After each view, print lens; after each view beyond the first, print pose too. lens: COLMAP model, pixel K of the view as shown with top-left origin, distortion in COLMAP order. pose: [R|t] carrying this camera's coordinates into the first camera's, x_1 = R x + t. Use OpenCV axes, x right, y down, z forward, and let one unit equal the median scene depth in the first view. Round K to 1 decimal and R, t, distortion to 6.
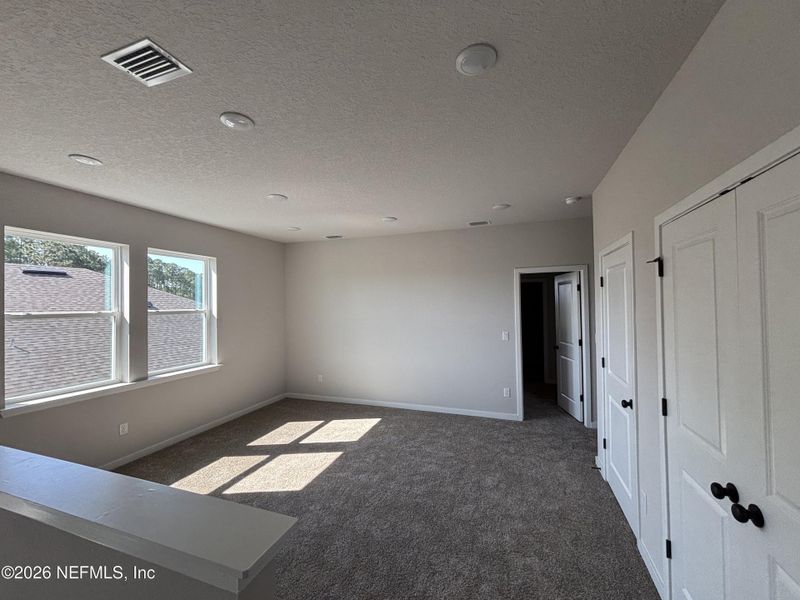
lens RADIAL K [[326.0, 0, 398.4], [0, 326.0, 302.1], [0, 0, 1]] dist [0.002142, 0.000081]
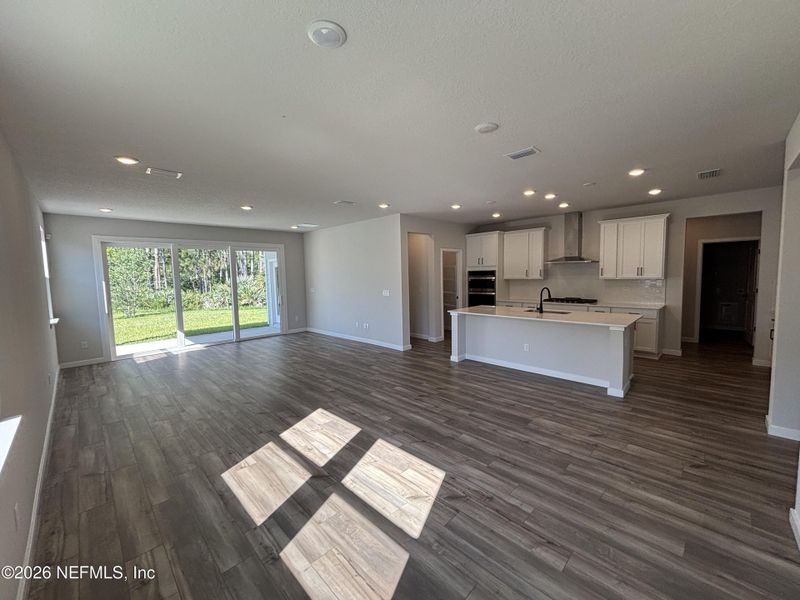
lens RADIAL K [[326.0, 0, 393.1], [0, 326.0, 296.8], [0, 0, 1]] dist [0.002142, 0.000081]
pose [[0.421210, -0.059995, 0.904977, -0.853523], [0.004493, 0.997936, 0.064066, 0.011431], [-0.906952, -0.022919, 0.420610, 0.553749]]
